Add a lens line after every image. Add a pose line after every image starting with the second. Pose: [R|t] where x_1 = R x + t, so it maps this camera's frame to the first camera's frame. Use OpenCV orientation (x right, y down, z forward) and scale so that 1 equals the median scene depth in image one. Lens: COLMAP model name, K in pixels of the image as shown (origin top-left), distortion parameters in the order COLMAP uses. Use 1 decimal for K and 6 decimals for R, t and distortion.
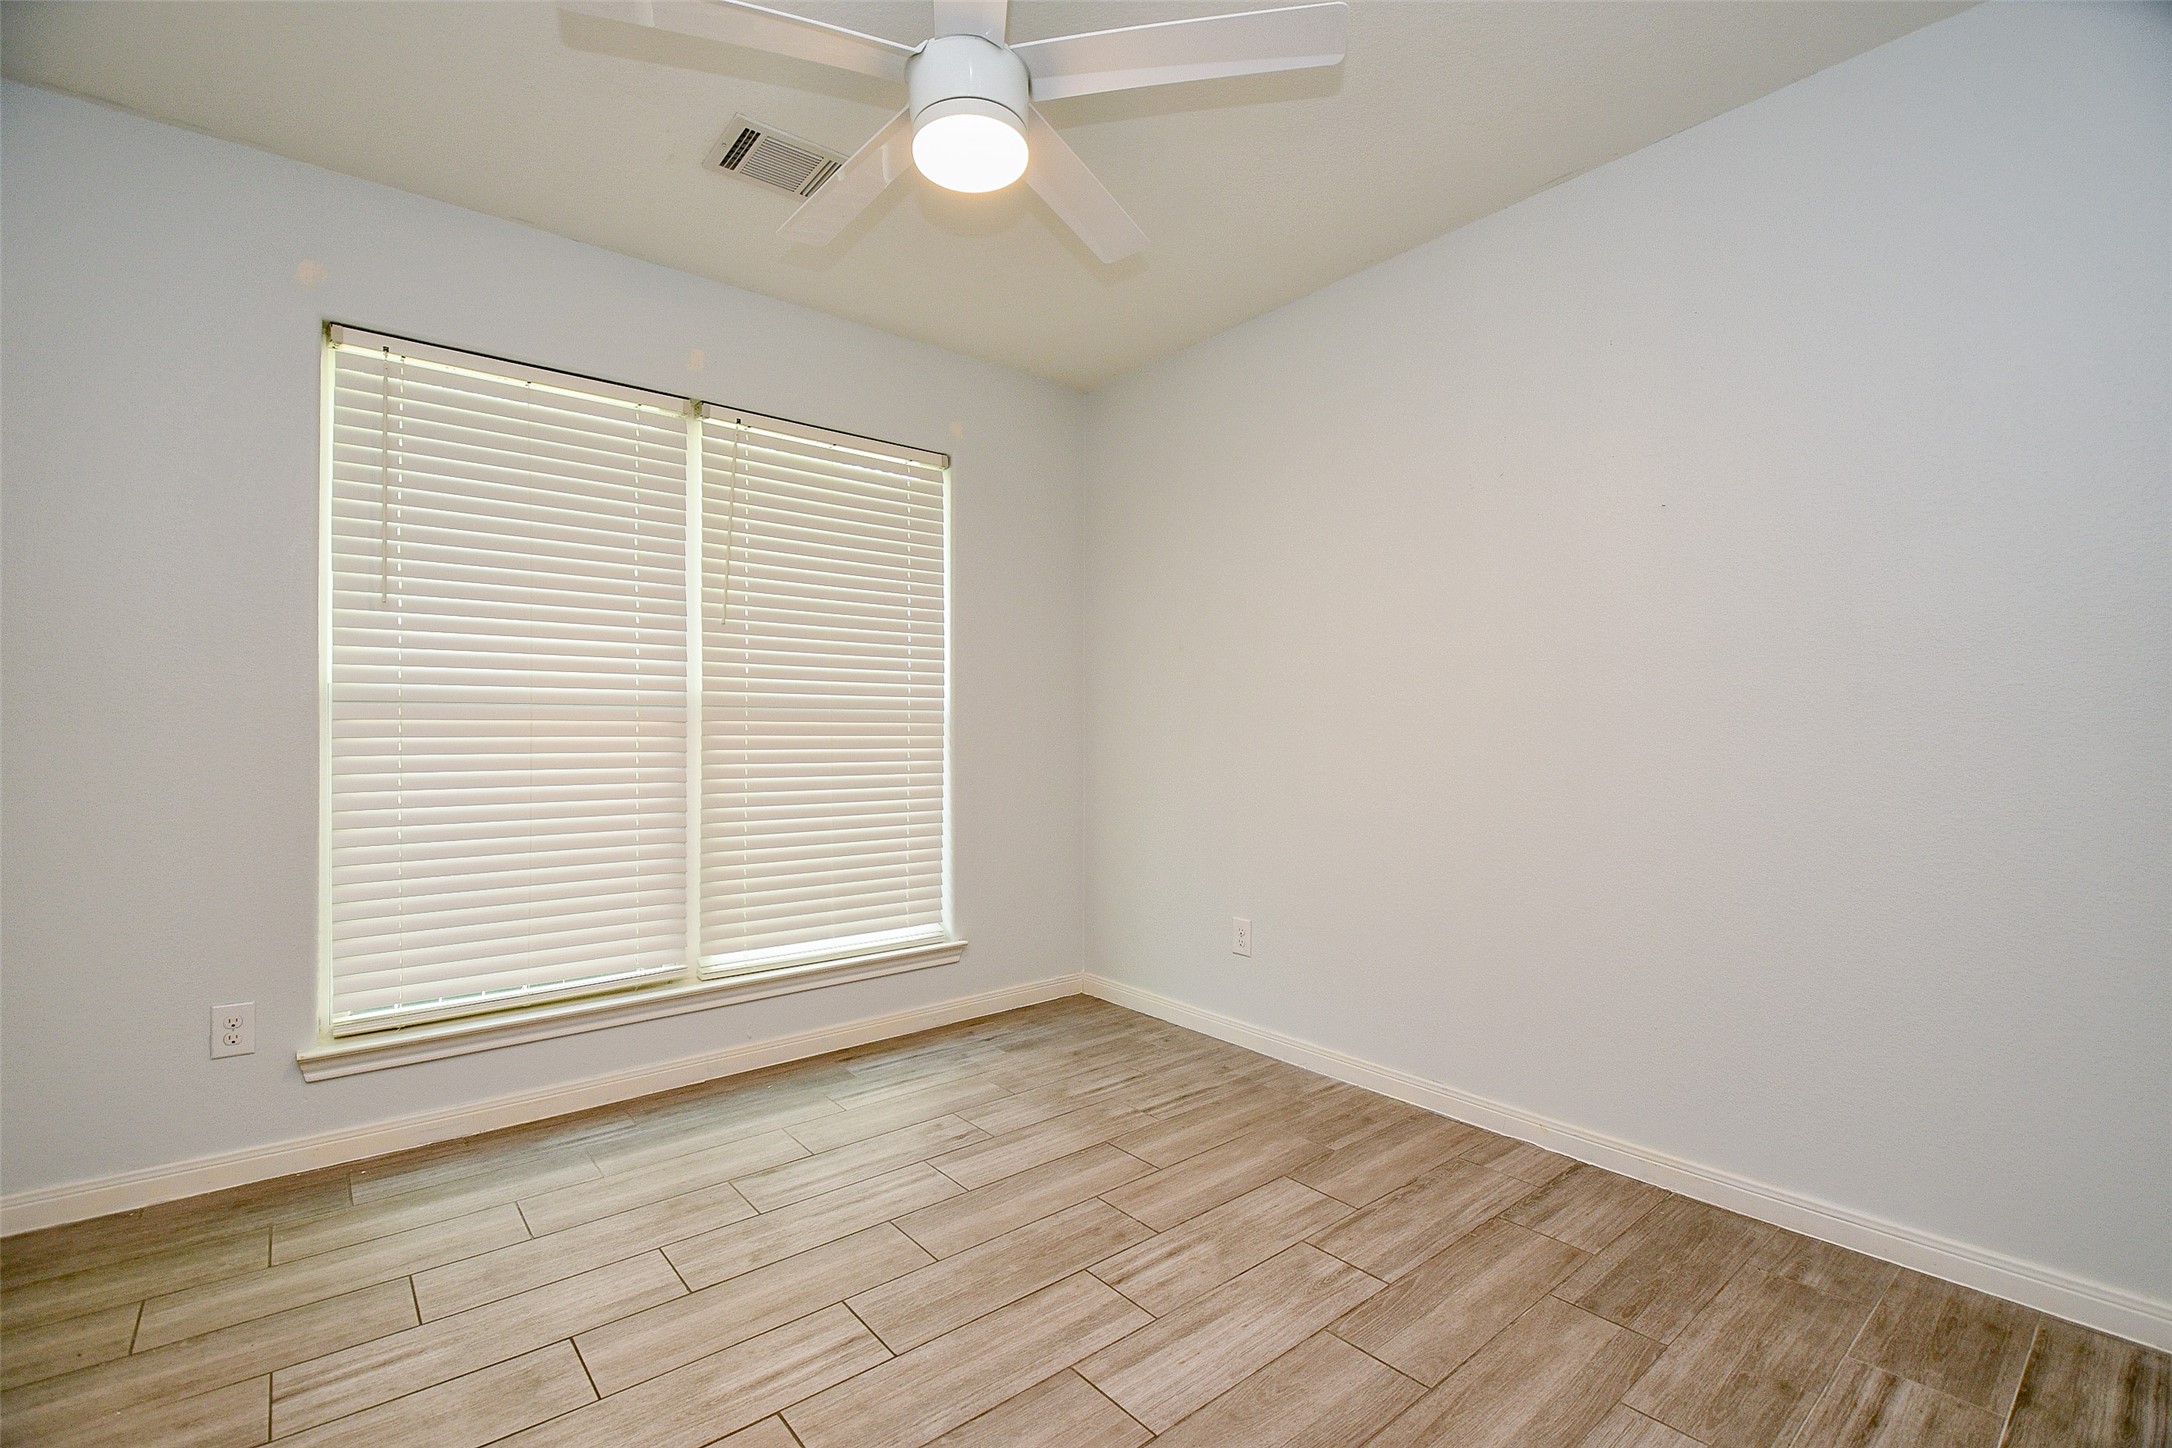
lens RADIAL K [[960.5, 0, 1102.0], [0, 960.5, 723.8], [0, 0, 1]] dist [0.019775, -0.021510]
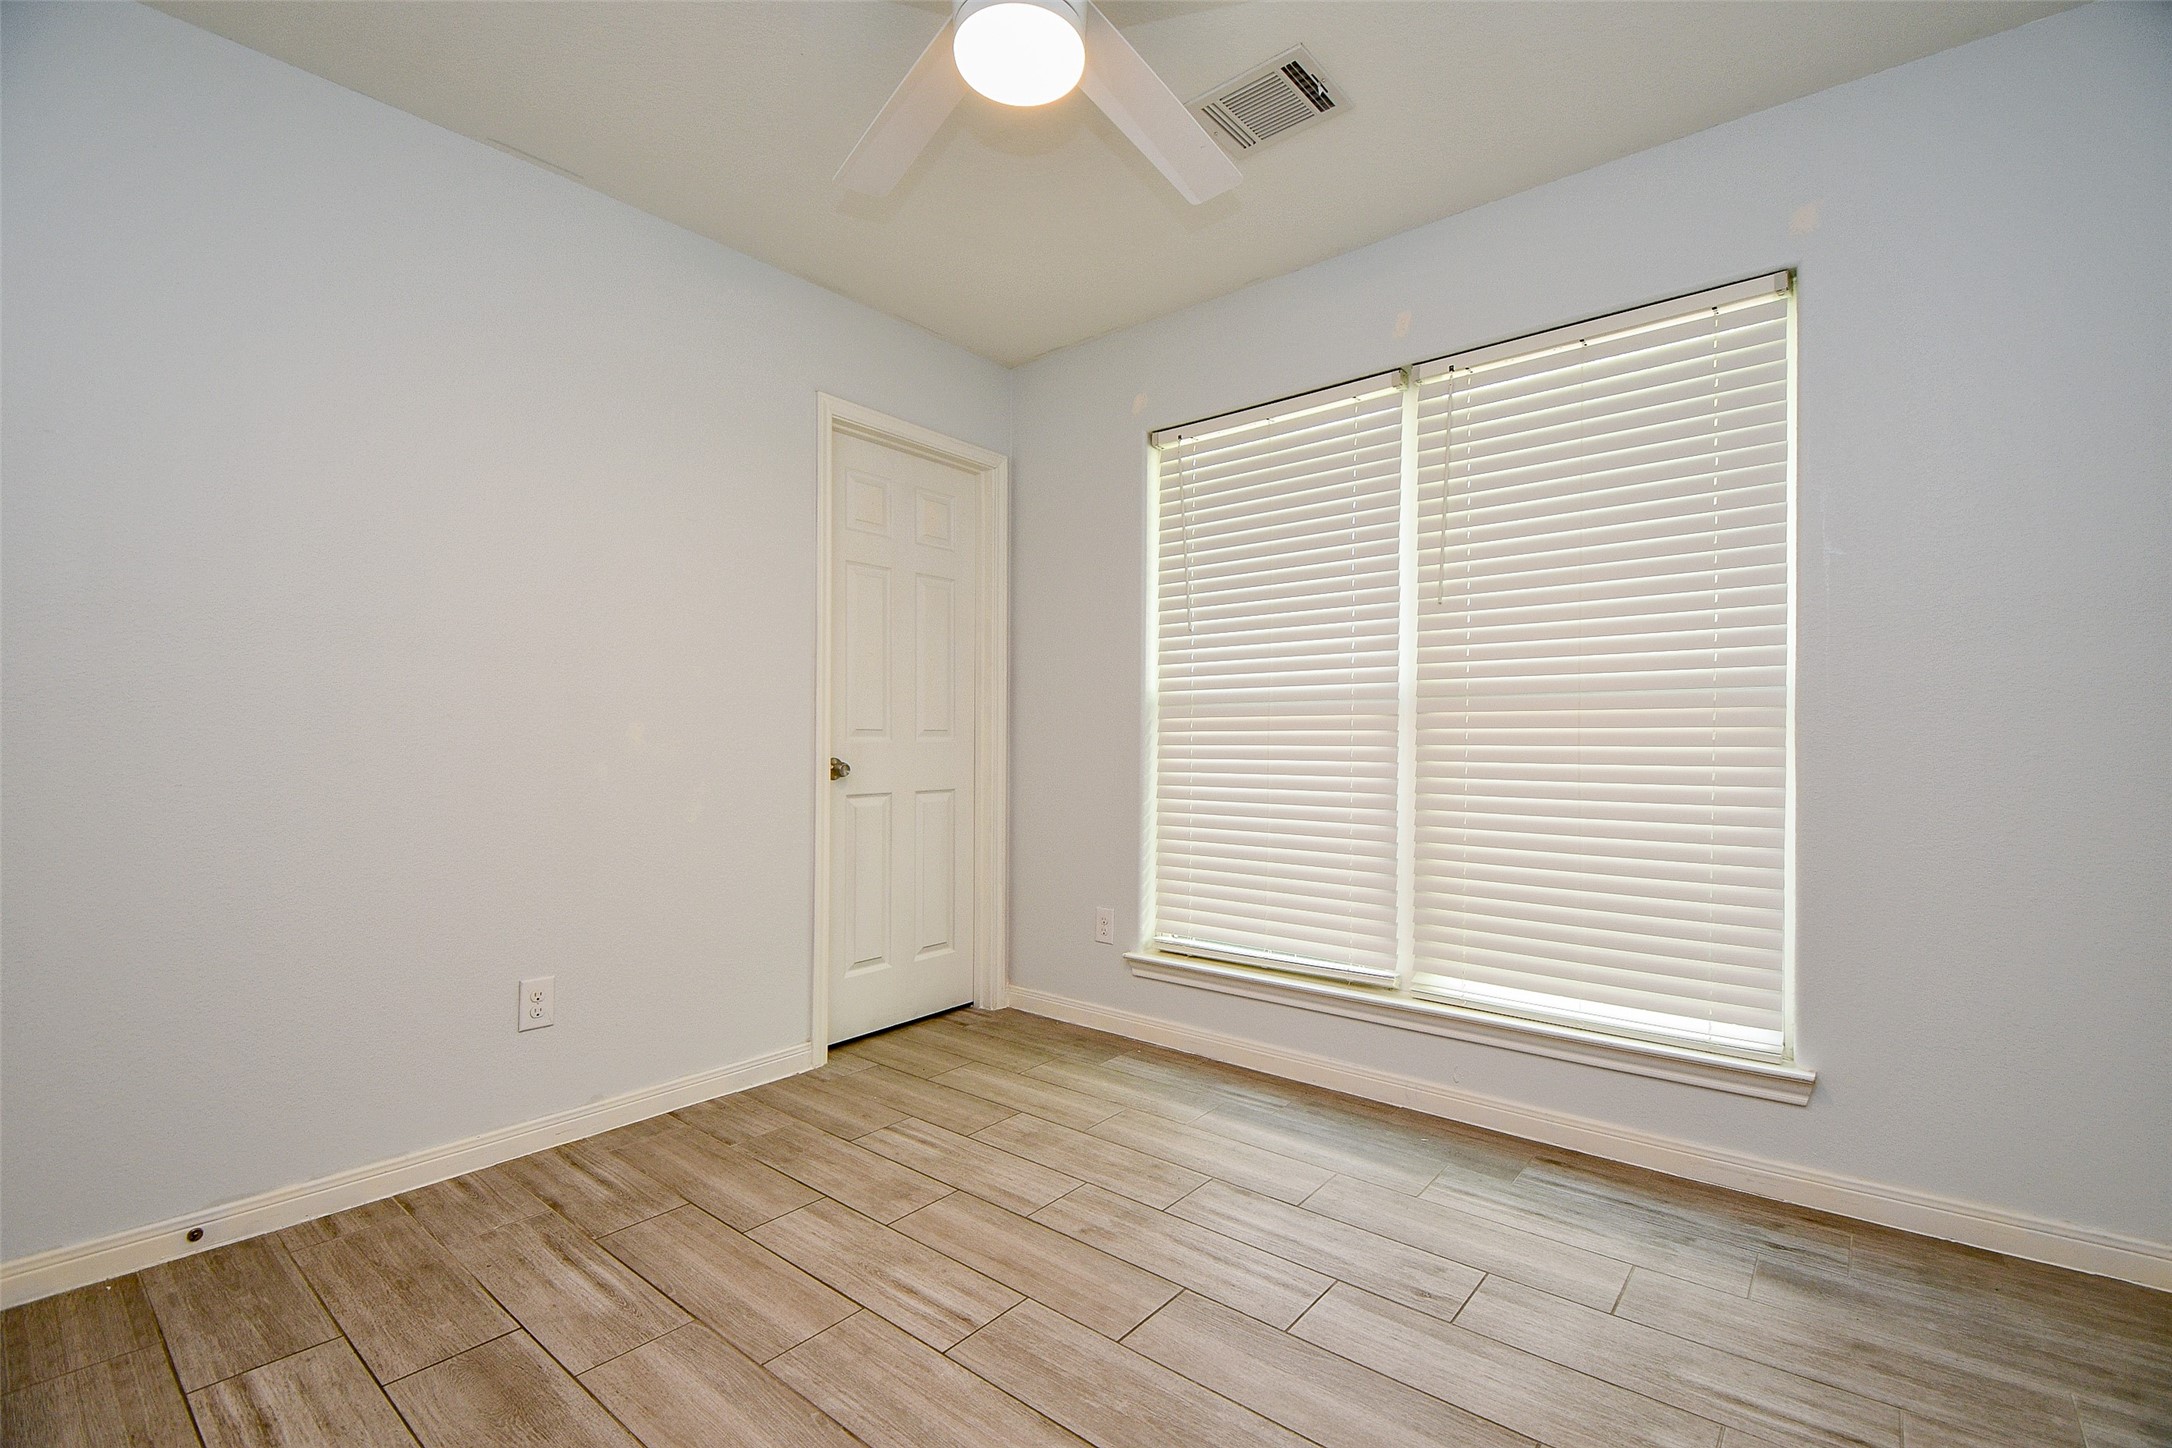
lens RADIAL K [[960.5, 0, 1102.0], [0, 960.5, 723.8], [0, 0, 1]] dist [0.019775, -0.021510]
pose [[0.164812, -0.018208, -0.986157, 0.448909], [0.007920, 0.999822, -0.017136, 0.021154], [0.986293, -0.004986, 0.164927, 0.571835]]
